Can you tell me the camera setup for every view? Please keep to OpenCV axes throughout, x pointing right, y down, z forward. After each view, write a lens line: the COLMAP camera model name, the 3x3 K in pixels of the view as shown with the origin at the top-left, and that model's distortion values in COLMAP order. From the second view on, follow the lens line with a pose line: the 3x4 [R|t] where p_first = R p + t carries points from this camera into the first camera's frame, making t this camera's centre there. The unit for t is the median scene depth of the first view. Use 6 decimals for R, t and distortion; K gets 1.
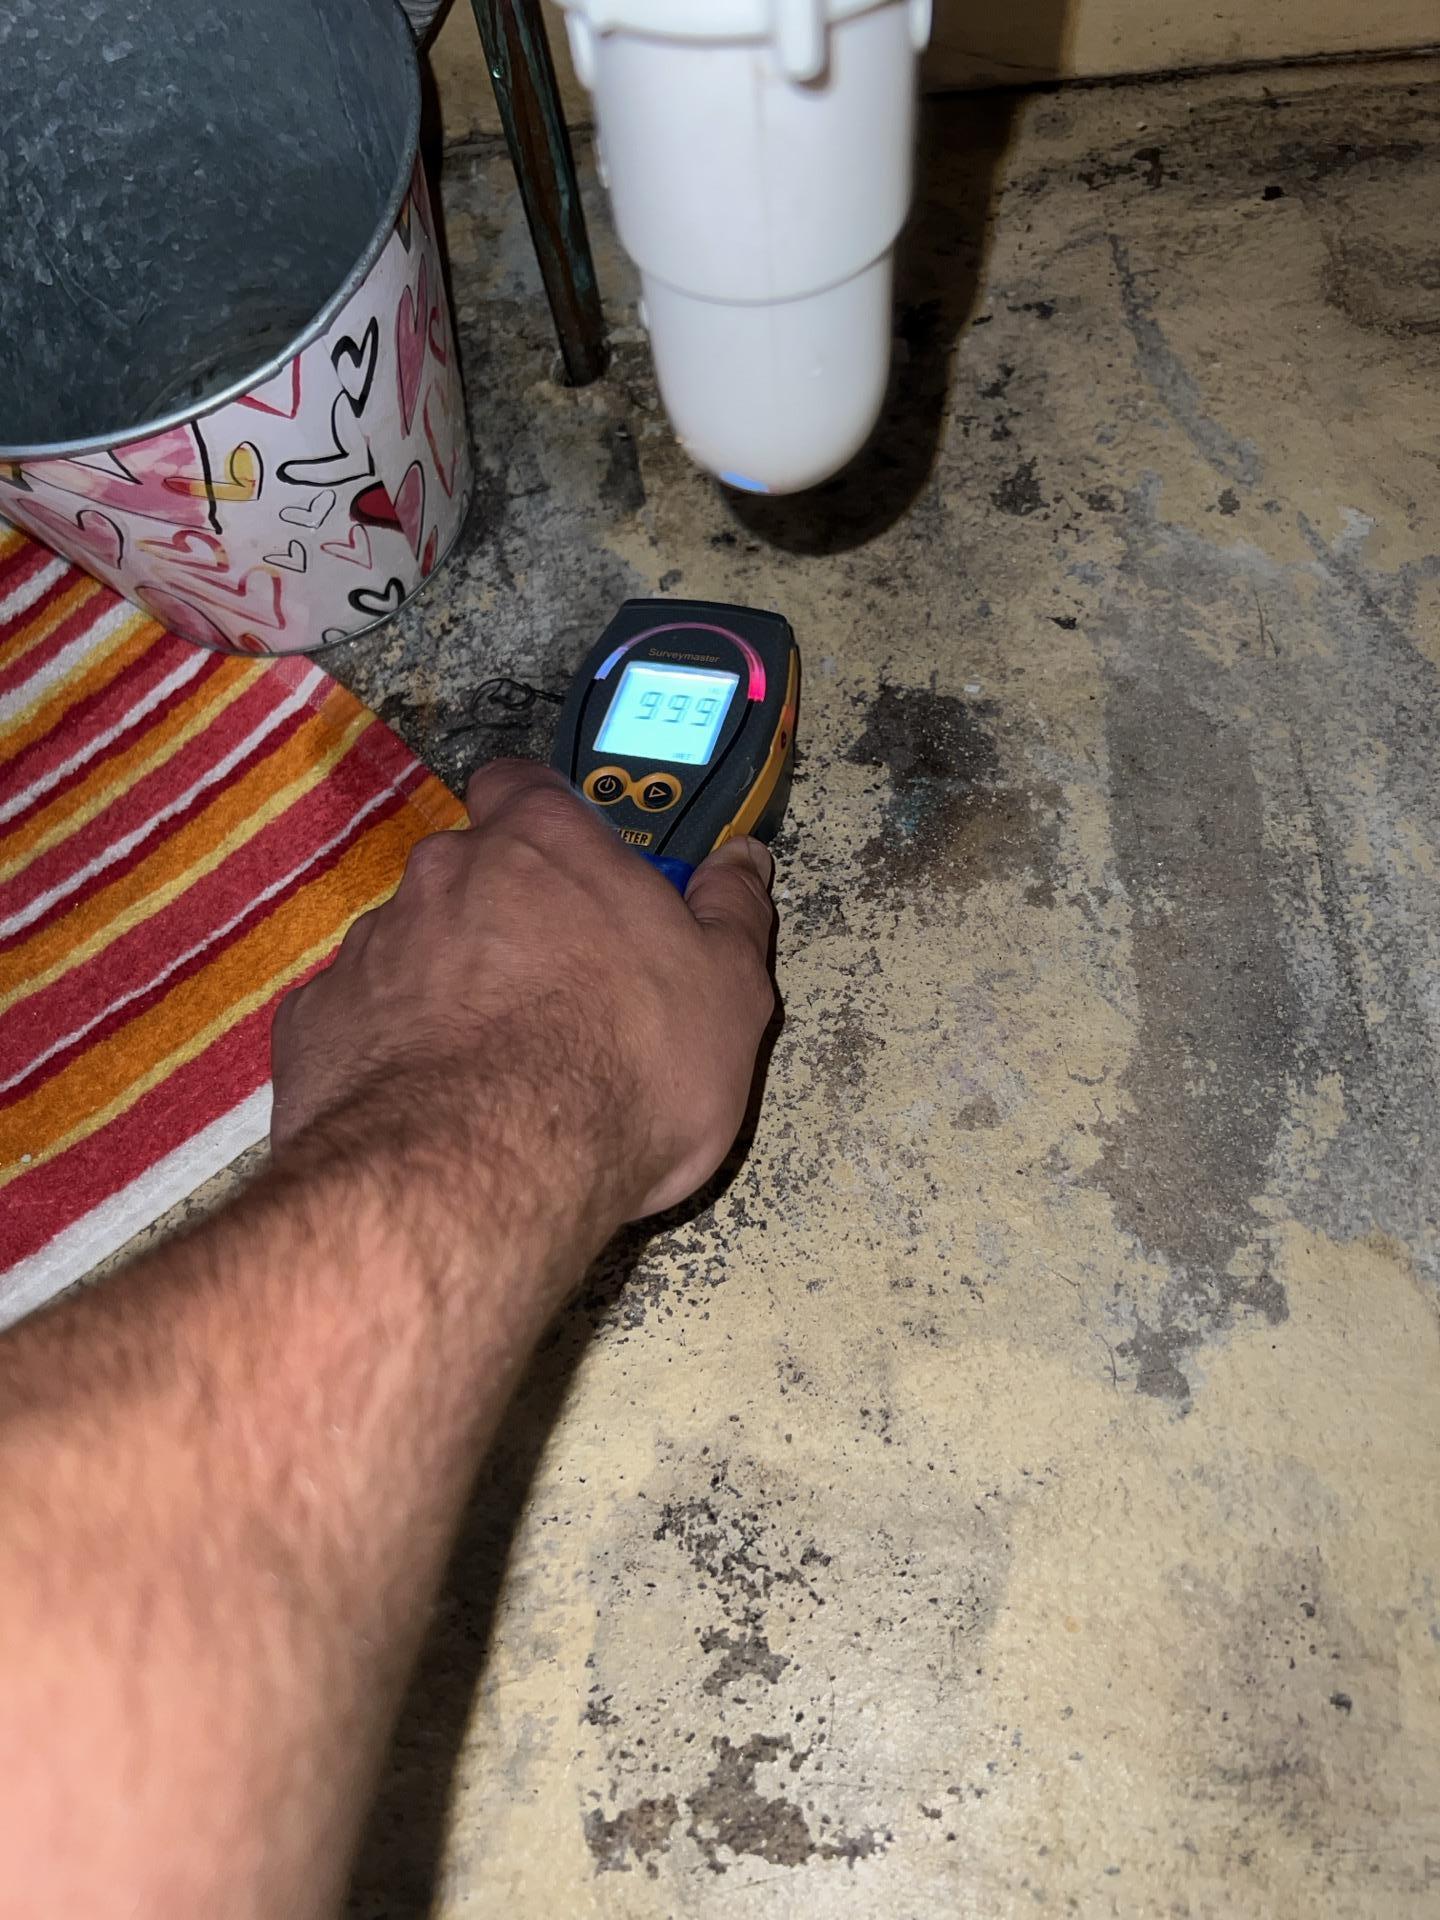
lens RADIAL K [[1454.2, 0, 720.0], [0, 1454.2, 960.0], [0, 0, 1]] dist [0.070834, -0.072553]
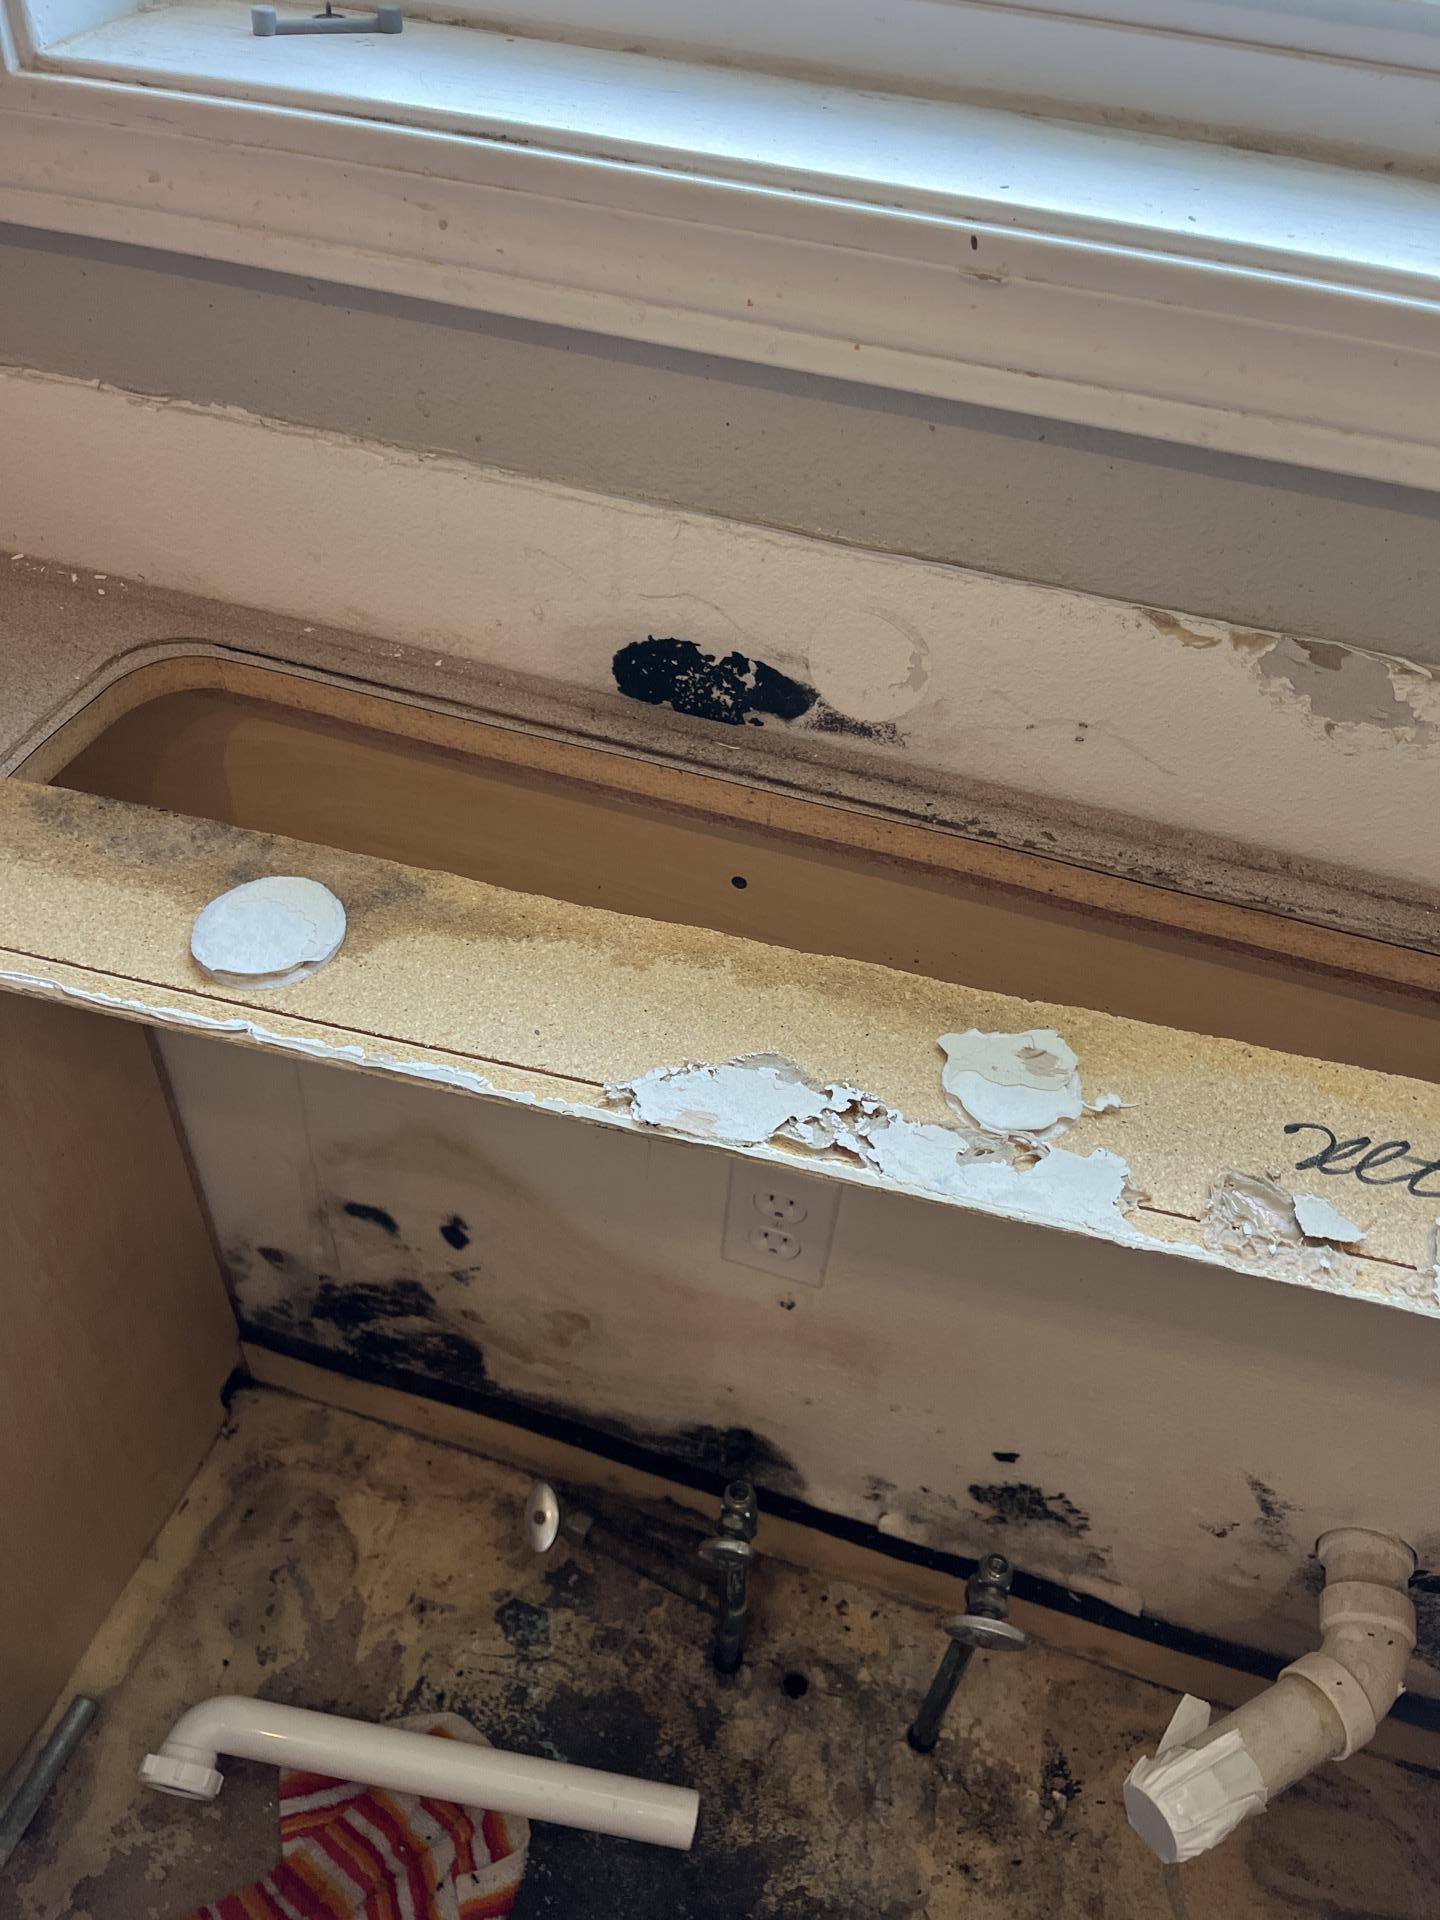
lens RADIAL K [[1468.4, 0, 720.0], [0, 1468.4, 960.0], [0, 0, 1]] dist [0.084722, -0.112457]
pose [[0.940736, 0.329186, -0.081566, -0.756243], [-0.338163, 0.892239, -0.299259, -0.876657], [-0.025736, 0.309107, 0.950679, -1.933957]]
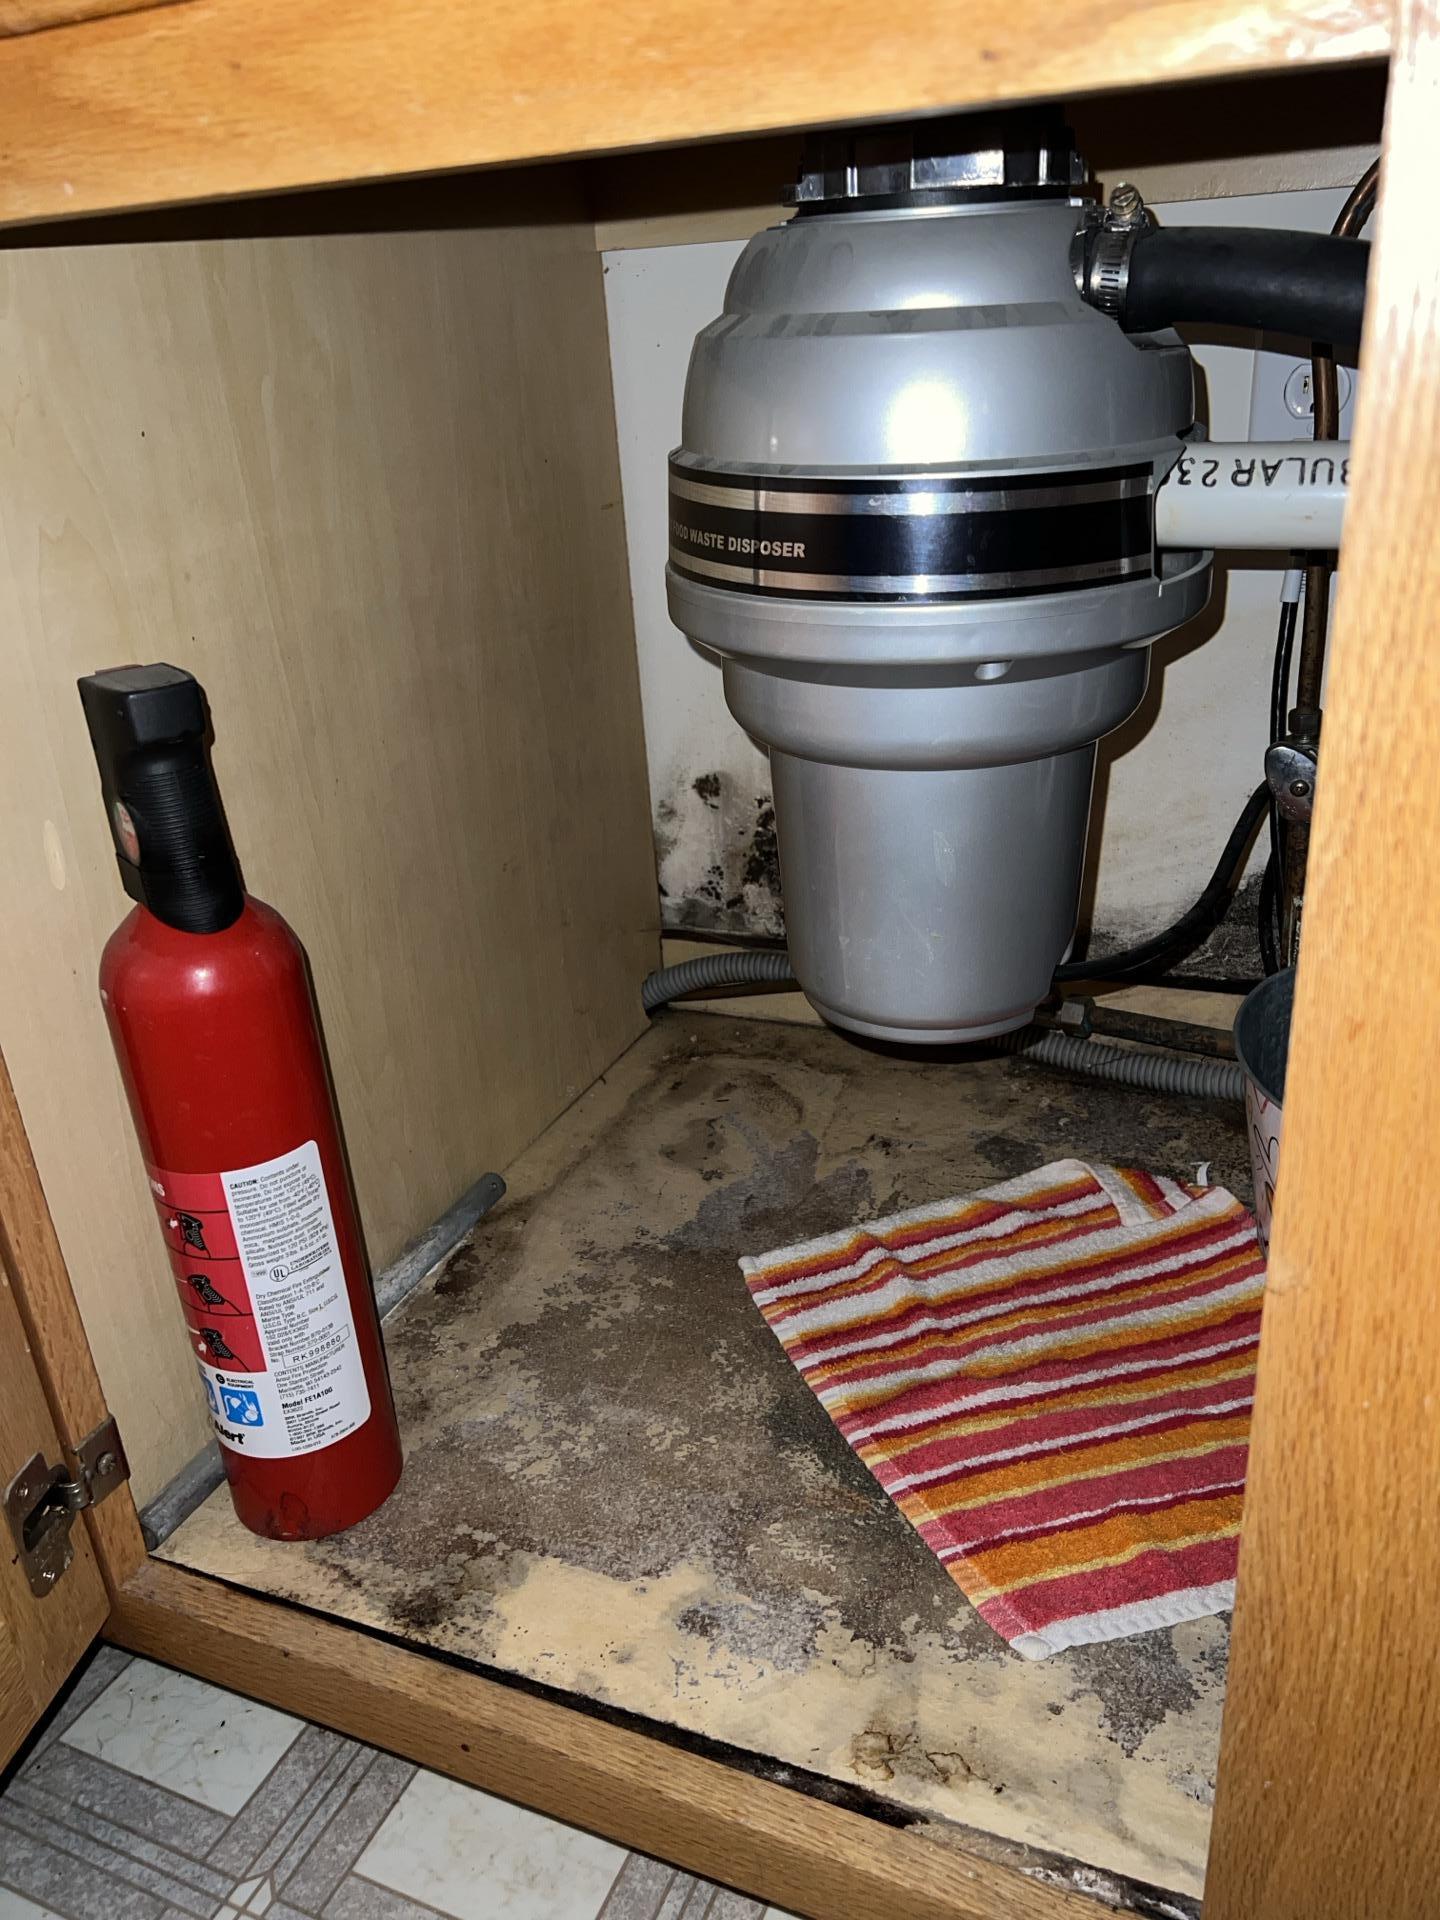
lens RADIAL K [[1454.2, 0, 720.0], [0, 1454.2, 960.0], [0, 0, 1]] dist [0.070834, -0.072553]
pose [[0.916256, 0.219108, -0.335361, -0.632812], [-0.378965, 0.745453, -0.548348, 0.829245], [0.129849, 0.629517, 0.766060, -0.790936]]
